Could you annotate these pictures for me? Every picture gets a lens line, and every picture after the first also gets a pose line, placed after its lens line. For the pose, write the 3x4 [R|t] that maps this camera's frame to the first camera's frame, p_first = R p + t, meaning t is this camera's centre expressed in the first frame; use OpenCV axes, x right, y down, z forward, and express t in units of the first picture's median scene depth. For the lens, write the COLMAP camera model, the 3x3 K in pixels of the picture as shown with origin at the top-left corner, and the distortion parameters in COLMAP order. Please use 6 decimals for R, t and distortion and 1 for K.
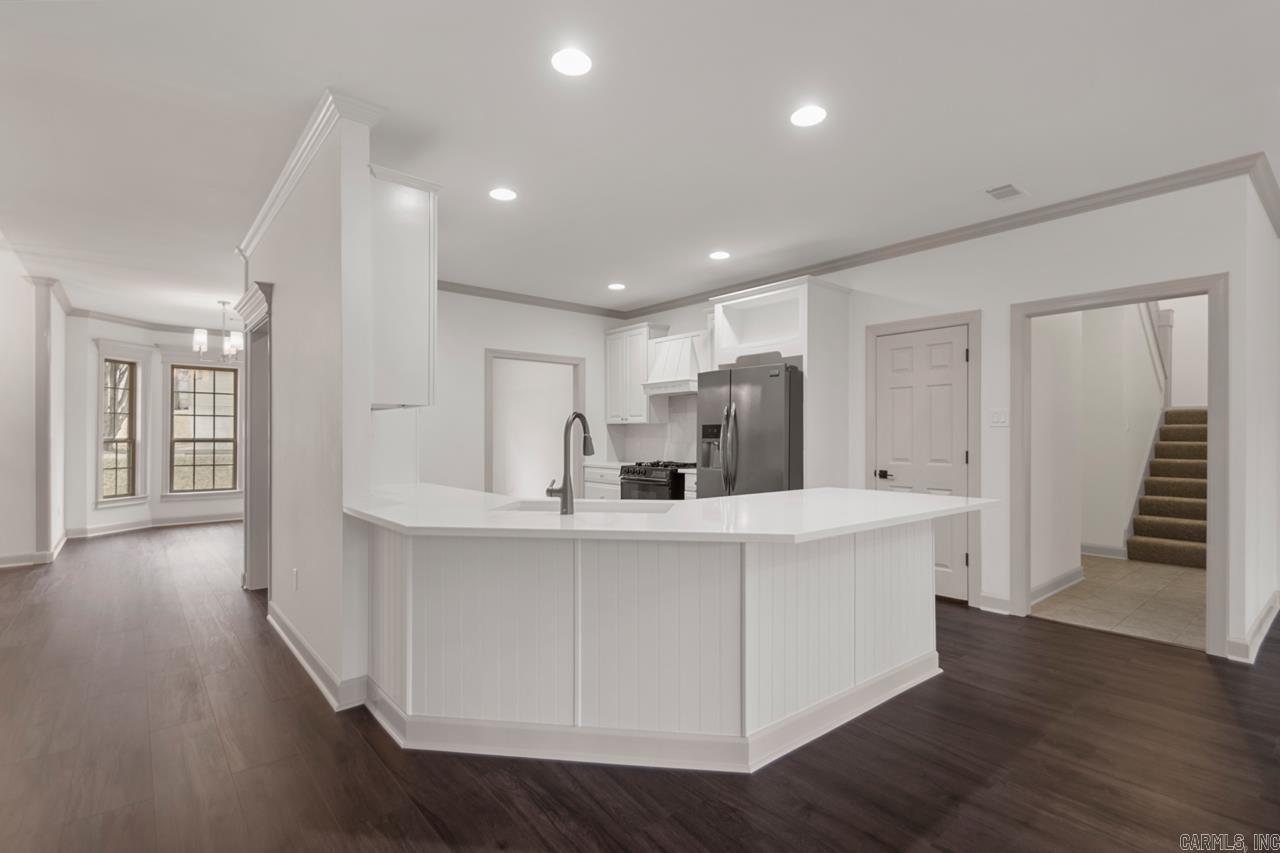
lens RADIAL K [[606.2, 0, 640.4], [0, 606.2, 439.1], [0, 0, 1]] dist [0.002731, 0.000136]
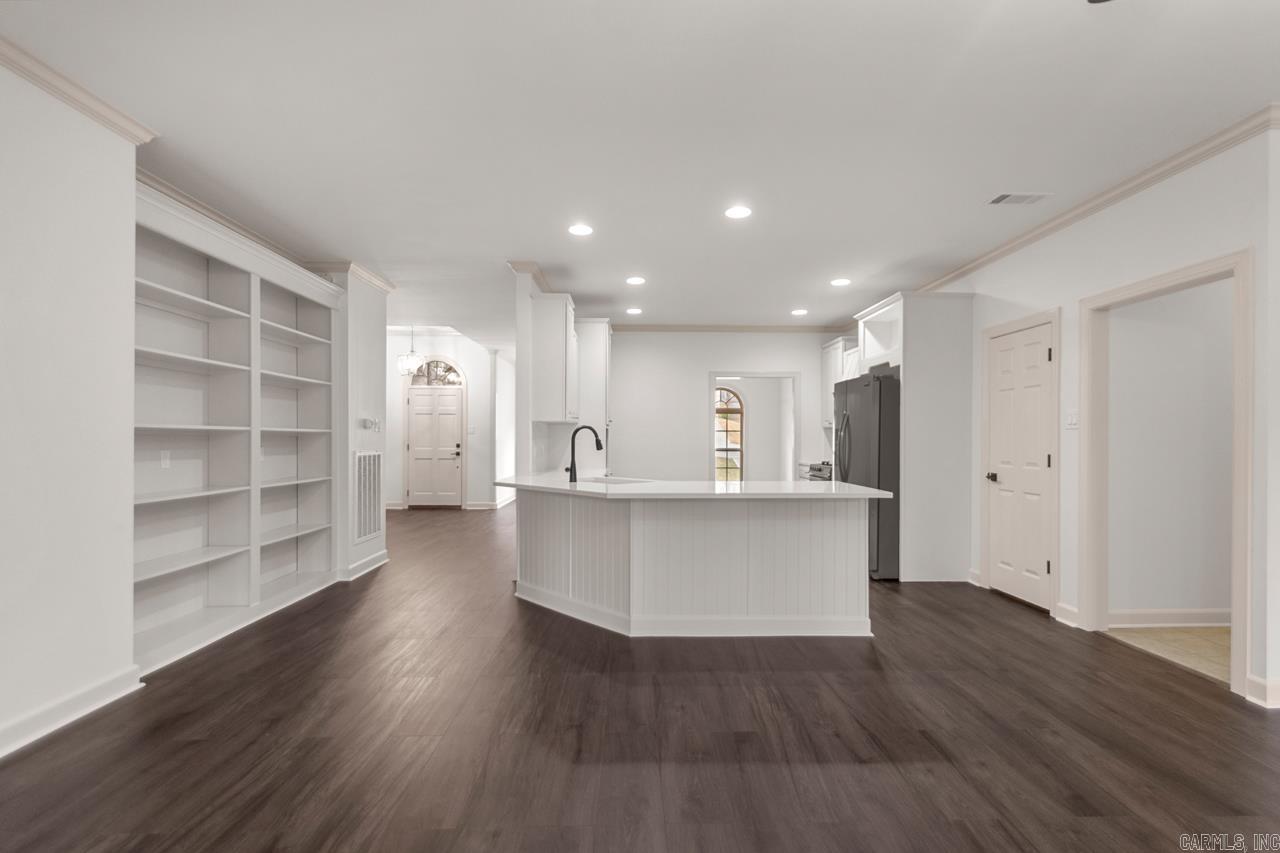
lens RADIAL K [[606.2, 0, 640.4], [0, 606.2, 439.1], [0, 0, 1]] dist [0.002731, 0.000136]
pose [[0.781341, 0.000939, -0.624104, 0.641262], [-0.003010, 0.999993, -0.002264, -0.000692], [0.624097, 0.003647, 0.781338, -0.159718]]
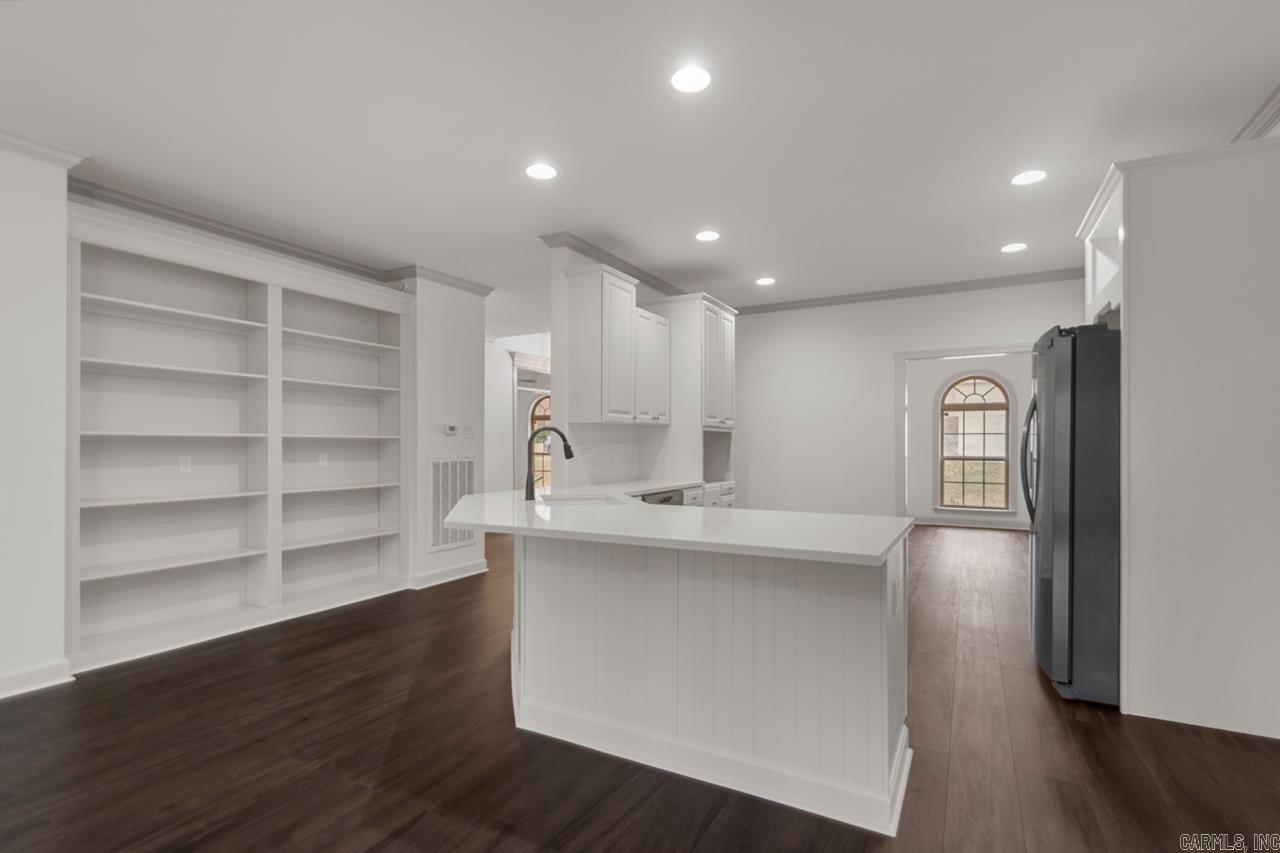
lens RADIAL K [[598.4, 0, 642.8], [0, 598.4, 443.8], [0, 0, 1]] dist [0.002548, 0.000210]
pose [[0.370112, -0.003589, -0.928980, 0.690440], [-0.000387, 0.999992, -0.004017, -0.000271], [0.928987, 0.001846, 0.370107, 0.401648]]
